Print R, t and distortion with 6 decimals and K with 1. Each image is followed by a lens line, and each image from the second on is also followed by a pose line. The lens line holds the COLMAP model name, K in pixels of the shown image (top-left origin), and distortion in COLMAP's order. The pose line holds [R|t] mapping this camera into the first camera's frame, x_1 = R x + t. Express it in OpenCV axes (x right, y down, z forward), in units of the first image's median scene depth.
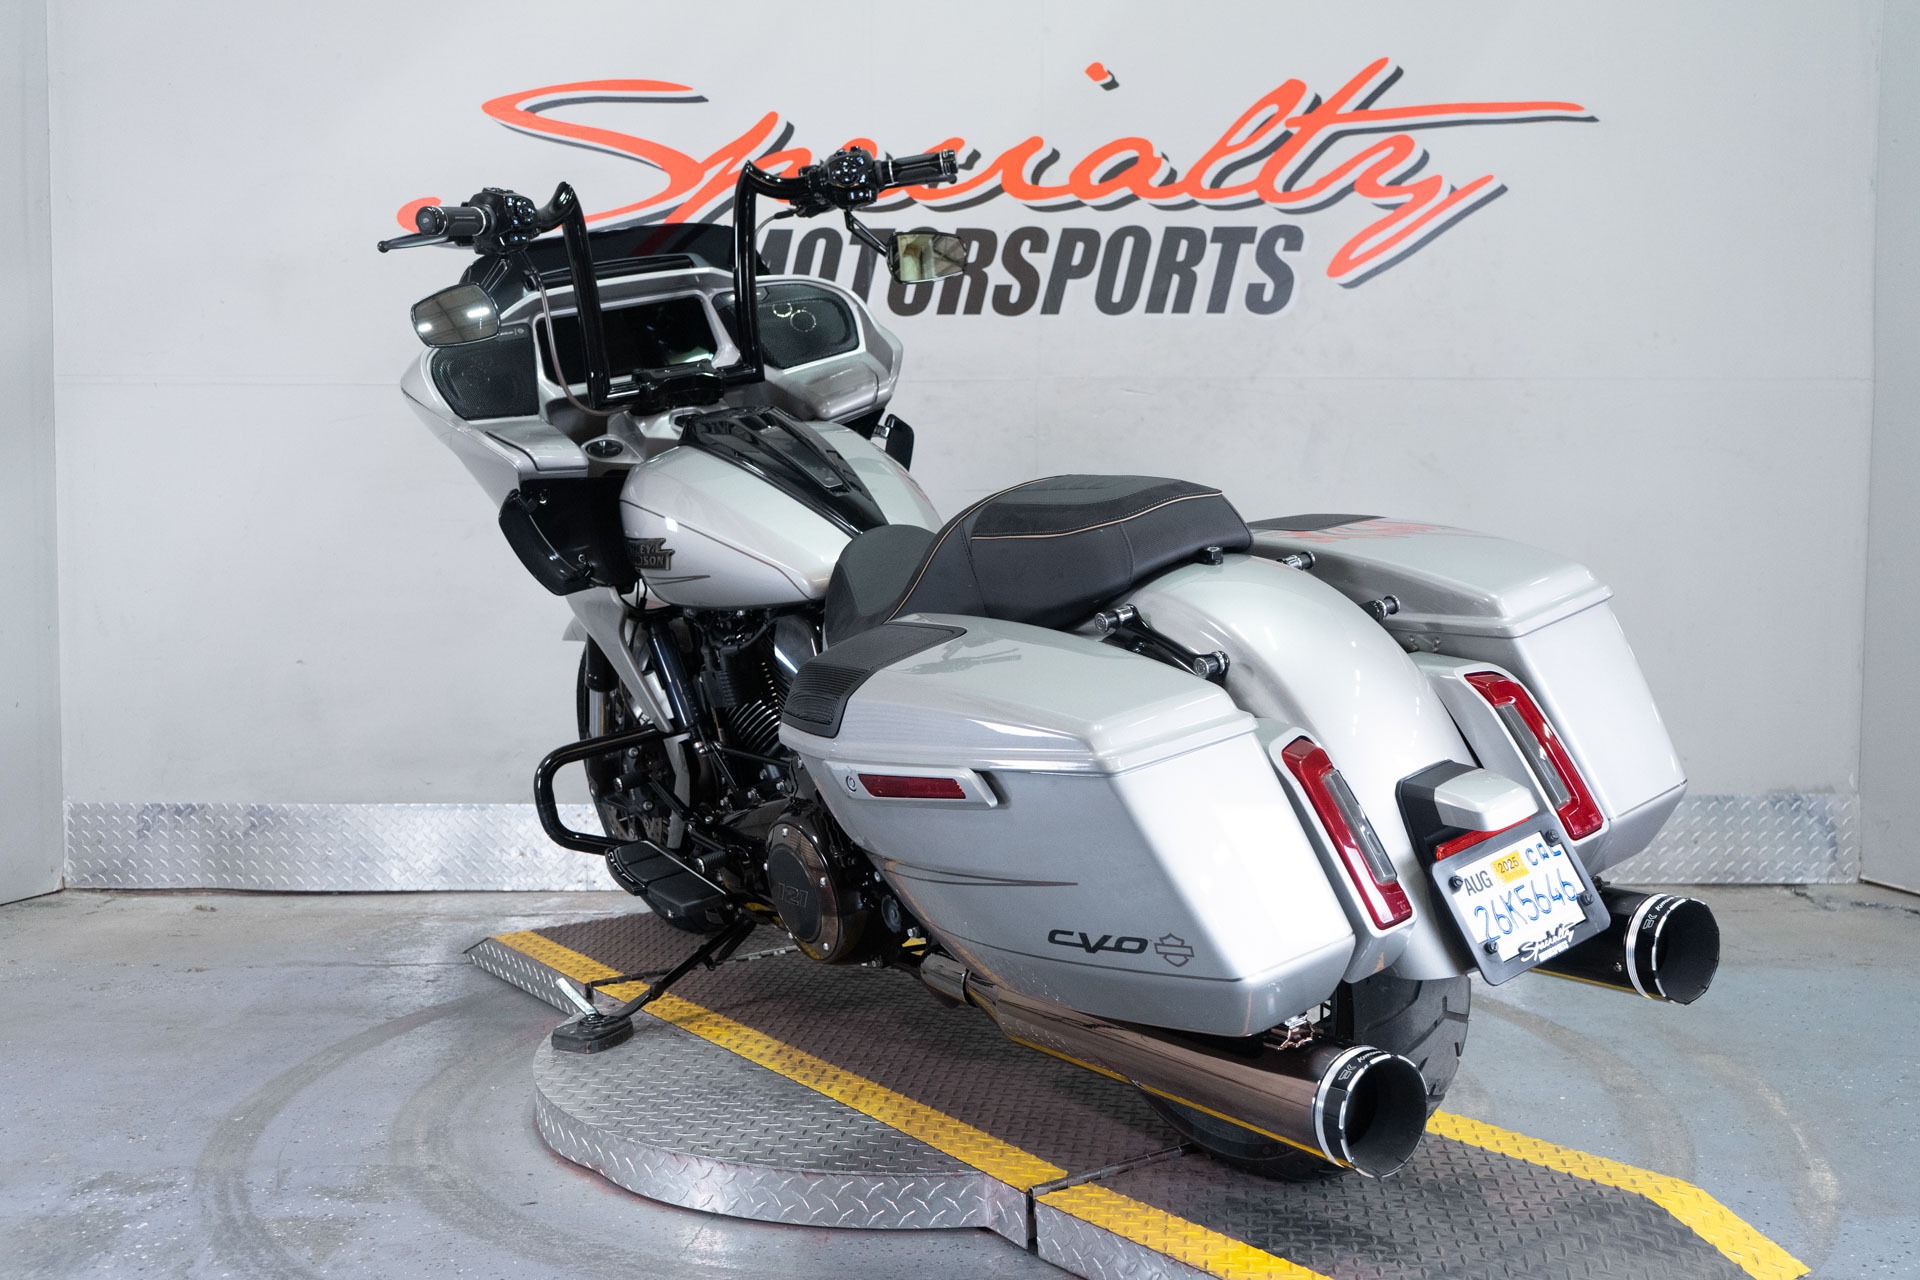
lens RADIAL K [[1906.2, 0, 960.0], [0, 1906.2, 640.0], [0, 0, 1]] dist [-0.007448, 0.020802]
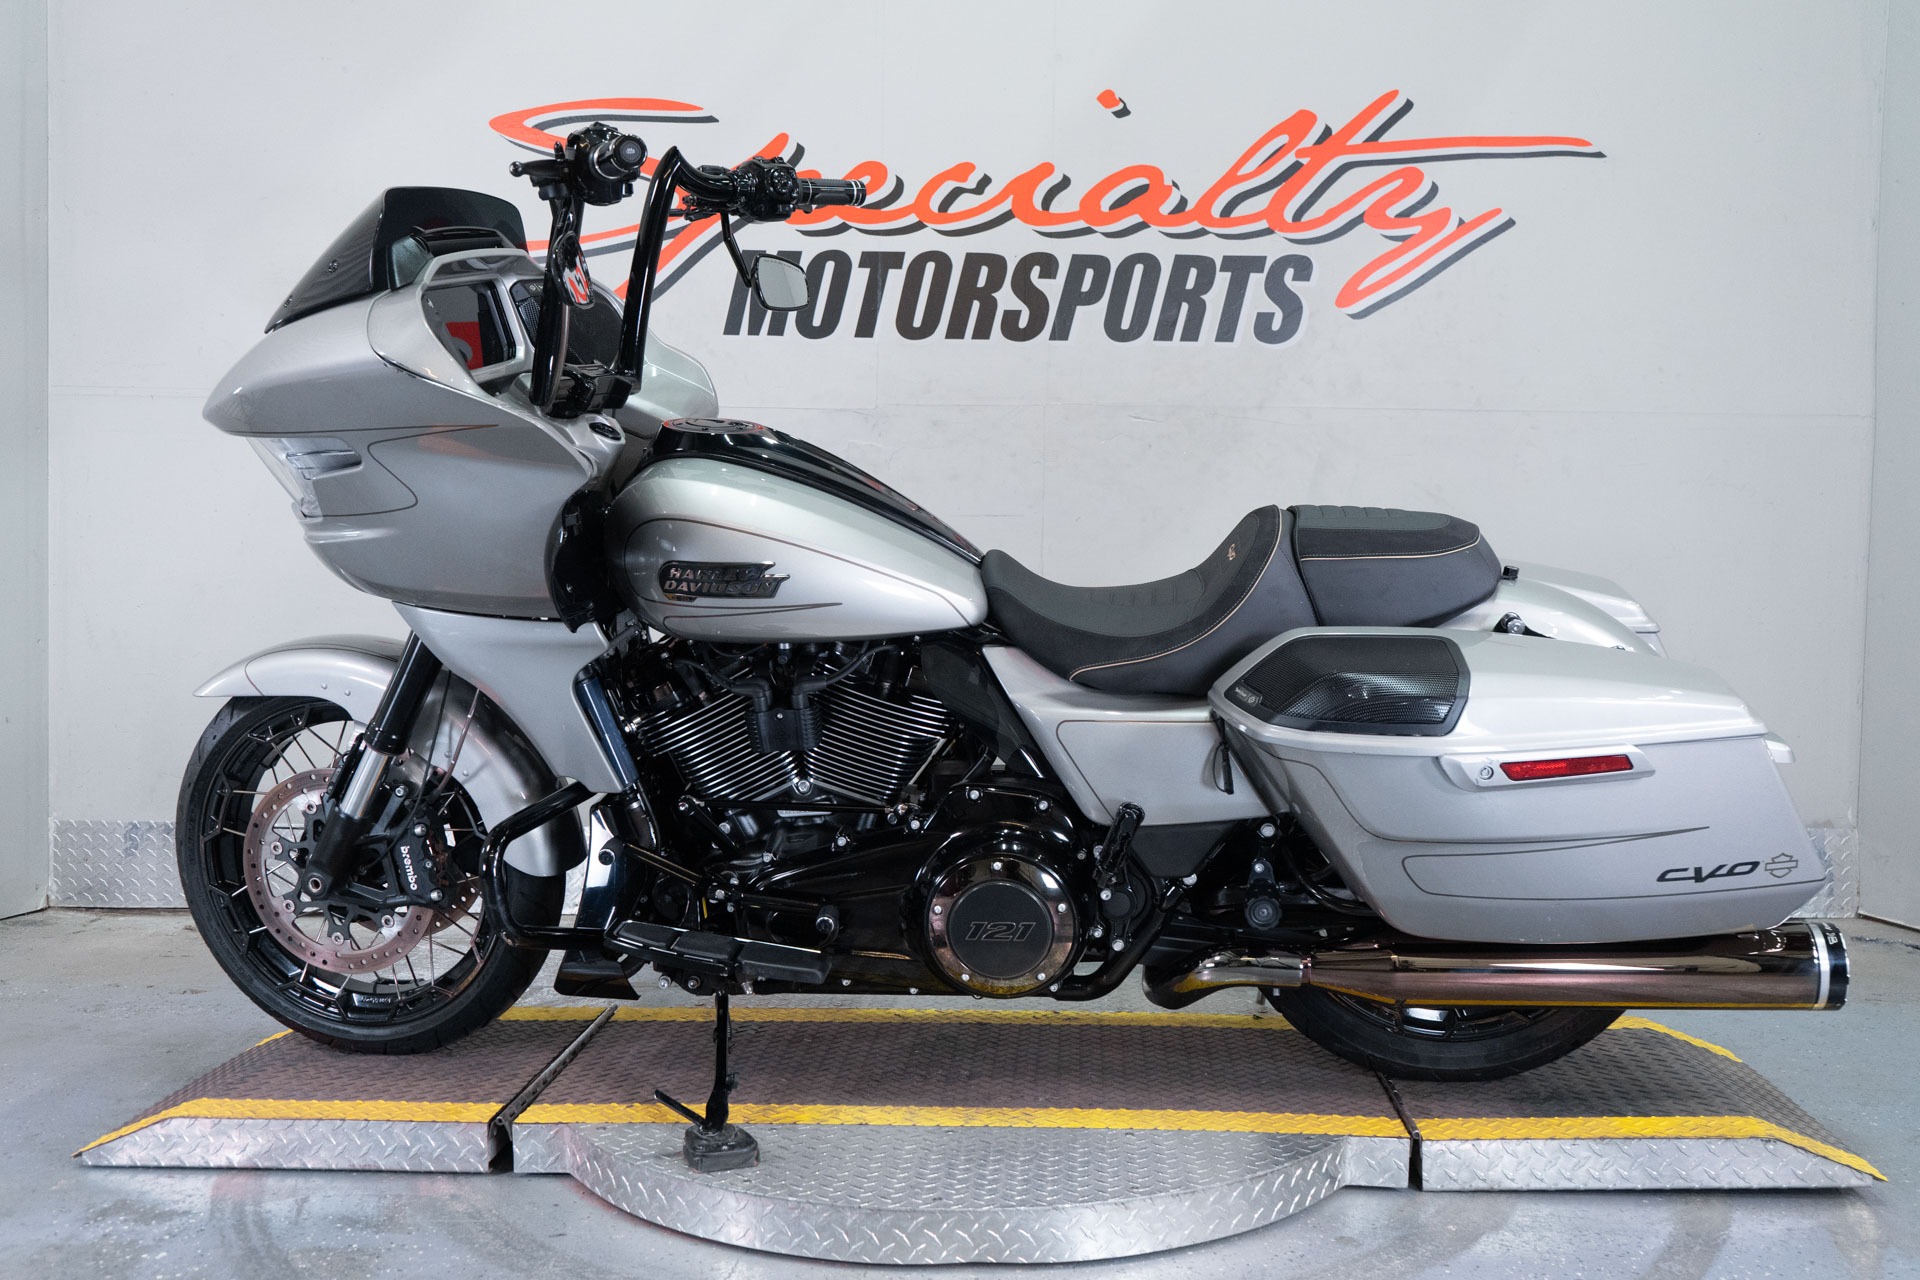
lens RADIAL K [[1901.9, 0, 960.0], [0, 1901.9, 640.0], [0, 0, 1]] dist [0.006745, -0.014733]
pose [[0.999662, 0.012334, 0.022902, -0.025524], [-0.012047, 0.999848, -0.012621, -0.000550], [-0.023055, 0.012341, 0.999658, 0.006157]]
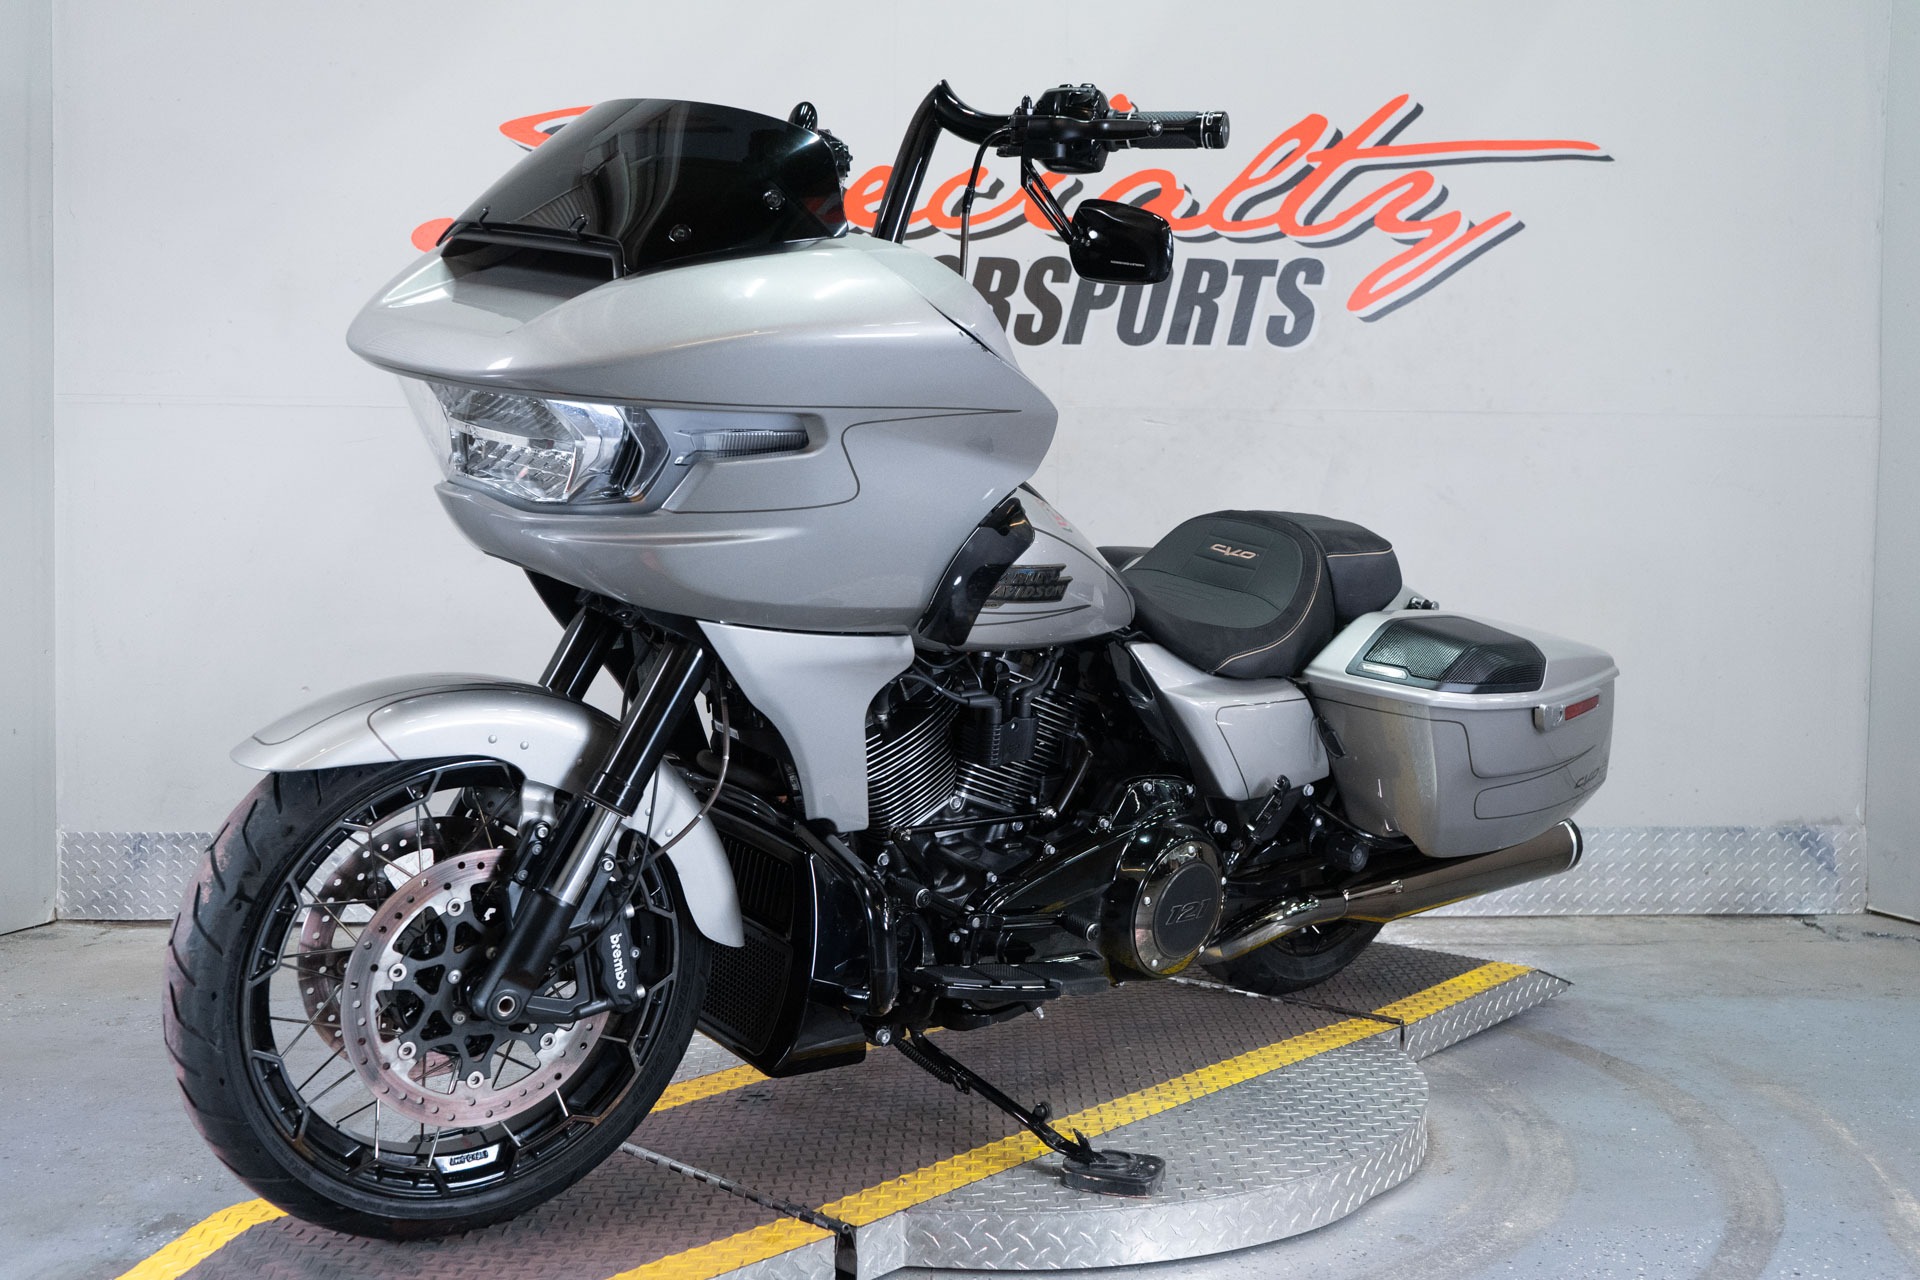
lens RADIAL K [[1906.2, 0, 960.0], [0, 1906.2, 640.0], [0, 0, 1]] dist [-0.007448, 0.020802]
pose [[0.999075, 0.005684, 0.042620, -0.053504], [-0.005040, 0.999872, -0.015206, -0.000103], [-0.042701, 0.014977, 0.998976, 0.005770]]
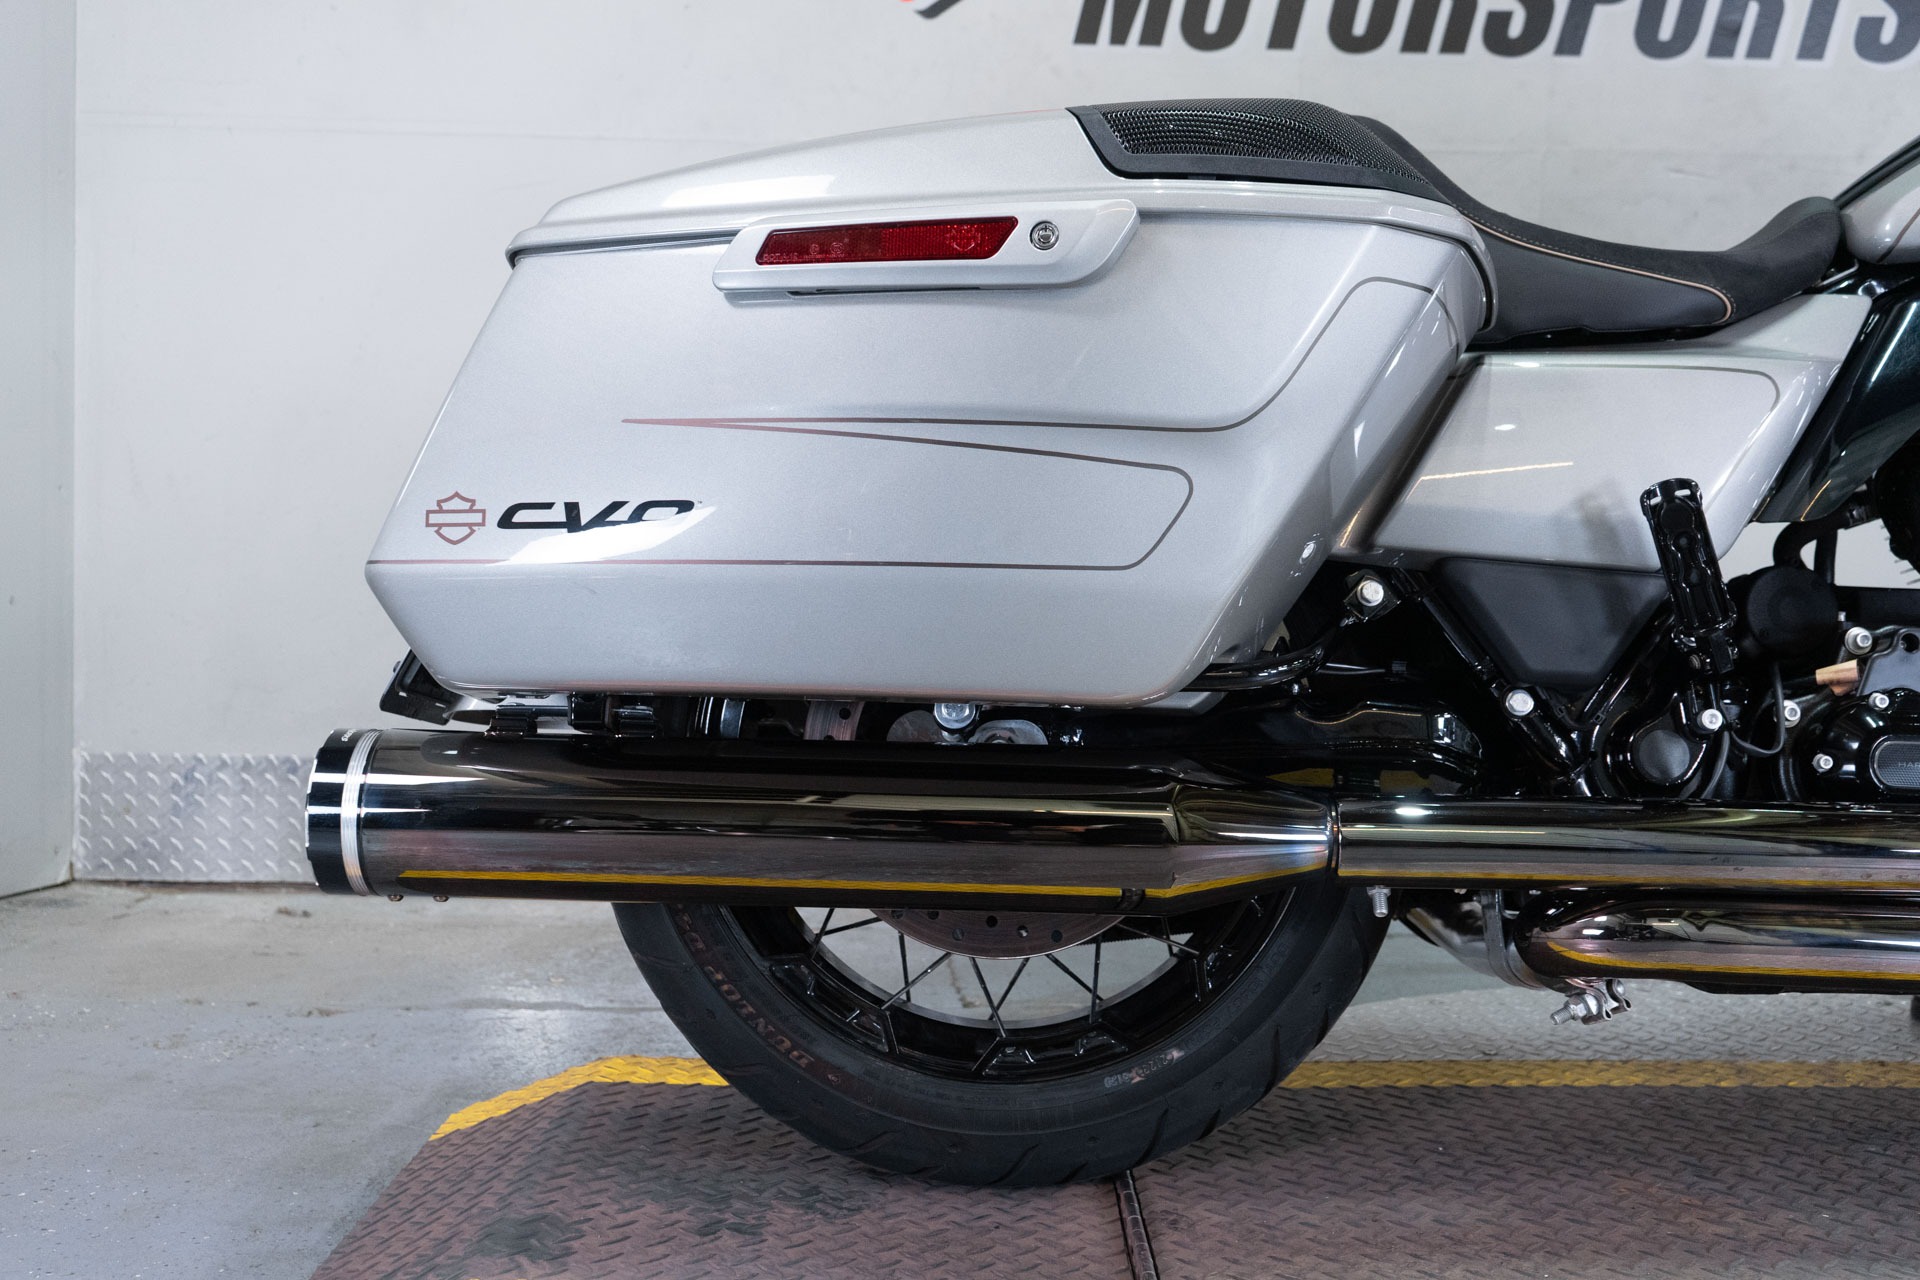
lens RADIAL K [[1914.2, 0, 960.0], [0, 1914.2, 640.0], [0, 0, 1]] dist [0.003233, 0.001478]
pose [[0.999186, 0.018614, 0.035782, -0.191206], [-0.018446, 0.999817, -0.005025, 0.045522], [-0.035869, 0.004361, 0.999347, 0.326718]]
